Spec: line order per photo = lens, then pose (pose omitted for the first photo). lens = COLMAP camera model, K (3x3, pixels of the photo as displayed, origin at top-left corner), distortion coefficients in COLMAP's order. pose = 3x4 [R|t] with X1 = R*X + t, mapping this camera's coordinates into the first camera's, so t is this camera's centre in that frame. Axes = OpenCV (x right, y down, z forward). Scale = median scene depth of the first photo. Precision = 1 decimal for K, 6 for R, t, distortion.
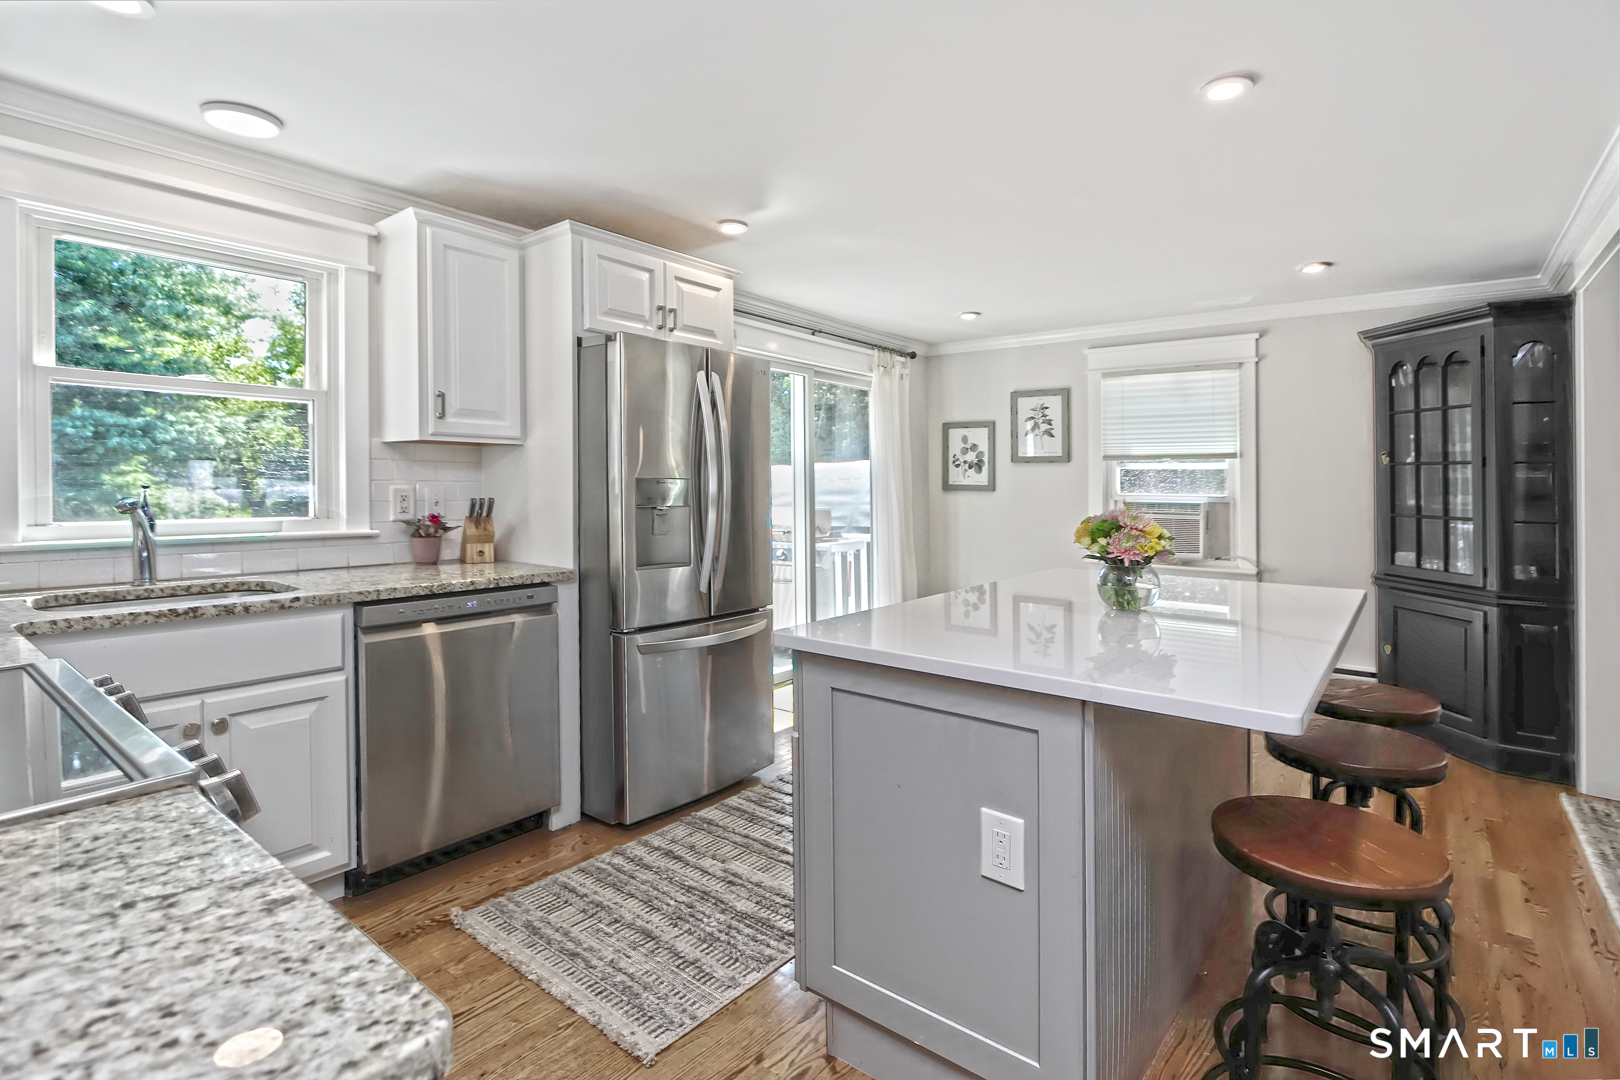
lens RADIAL K [[760.7, 0, 810.5], [0, 760.7, 475.5], [0, 0, 1]] dist [-0.012659, 0.002427]
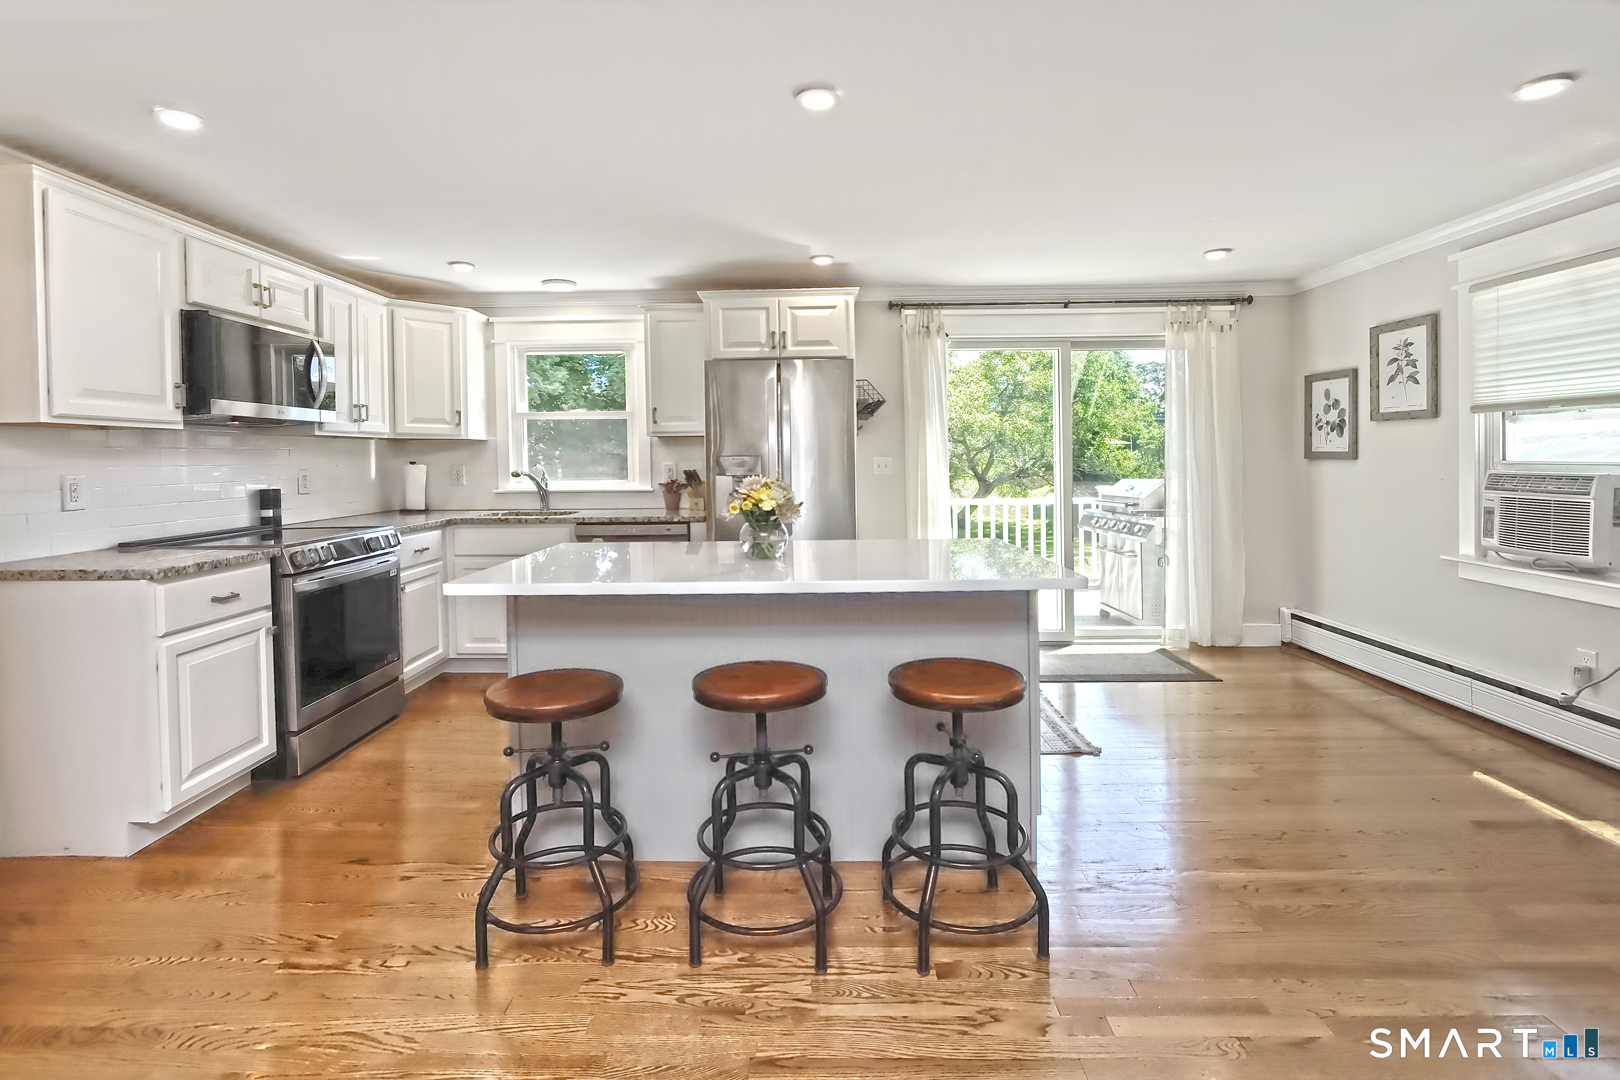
lens RADIAL K [[760.7, 0, 832.7], [0, 760.7, 460.6], [0, 0, 1]] dist [-0.012659, 0.002427]
pose [[0.620495, -0.011416, -0.784127, 0.540379], [0.024553, 0.999687, 0.004875, 0.005076], [0.783826, -0.022277, 0.620581, 0.121069]]
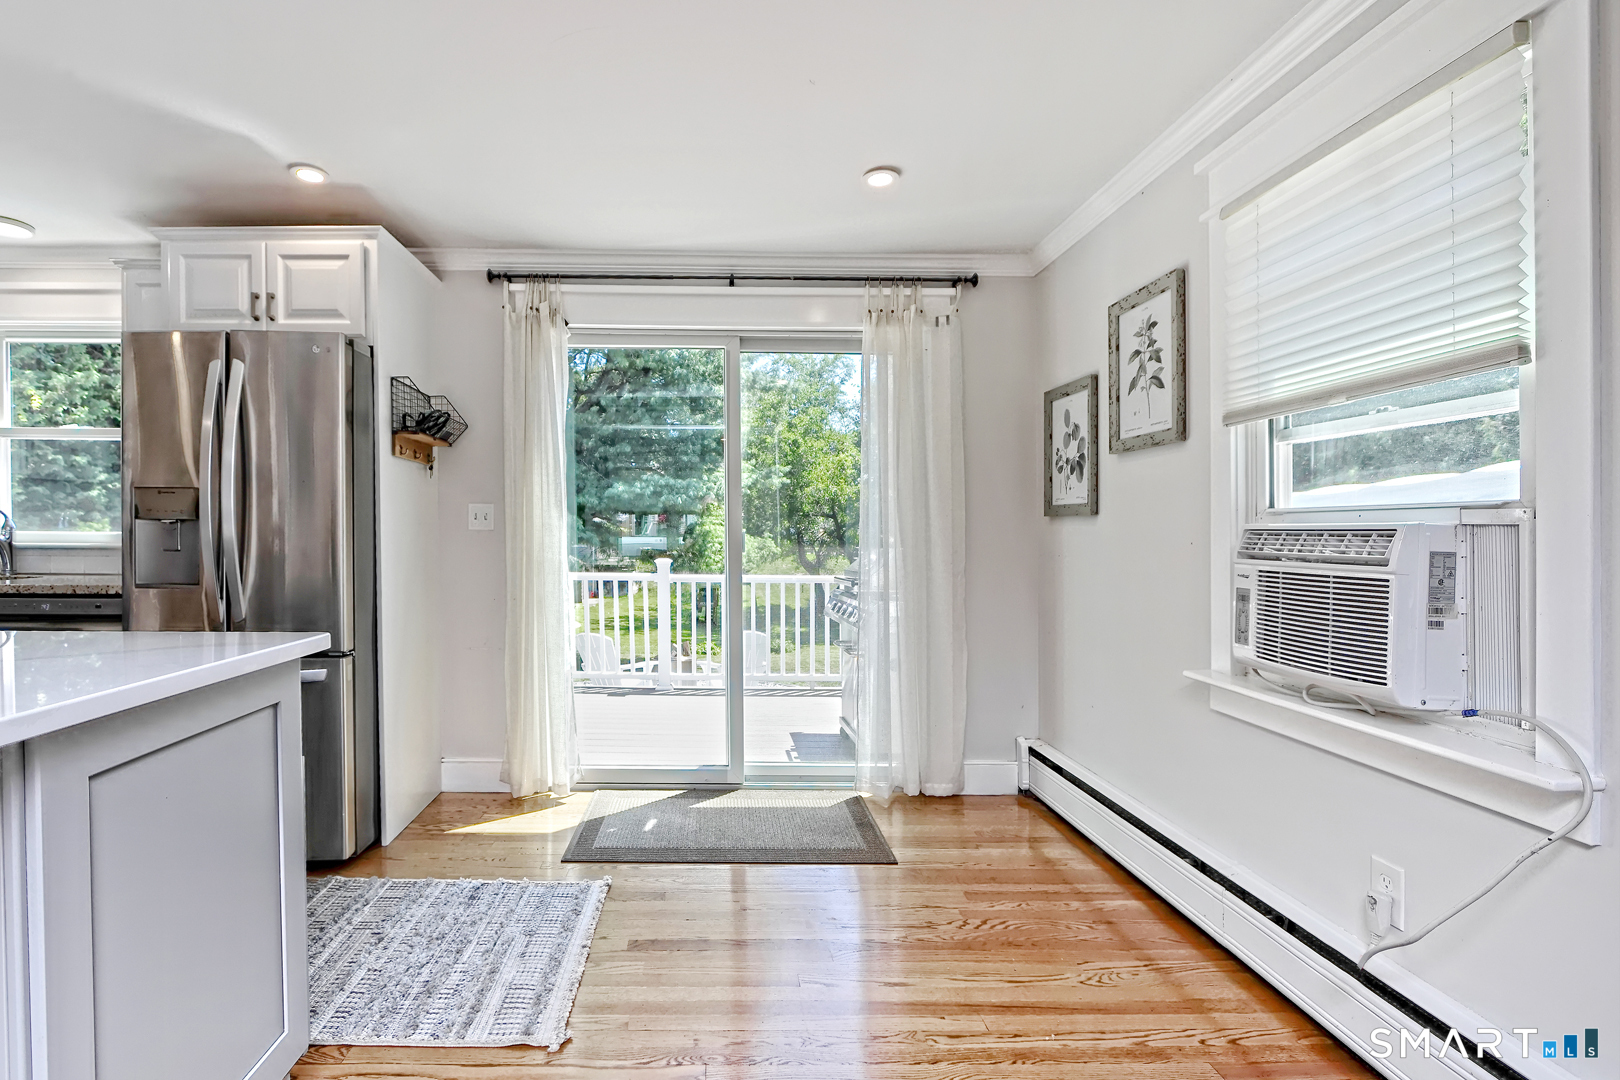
lens RADIAL K [[794.0, 0, 849.0], [0, 794.0, 509.6], [0, 0, 1]] dist [-0.005802, -0.000503]
pose [[0.714919, -0.020632, -0.698902, 0.514210], [-0.003018, 0.999464, -0.032592, 0.036283], [0.699200, 0.025410, 0.714474, 0.551025]]
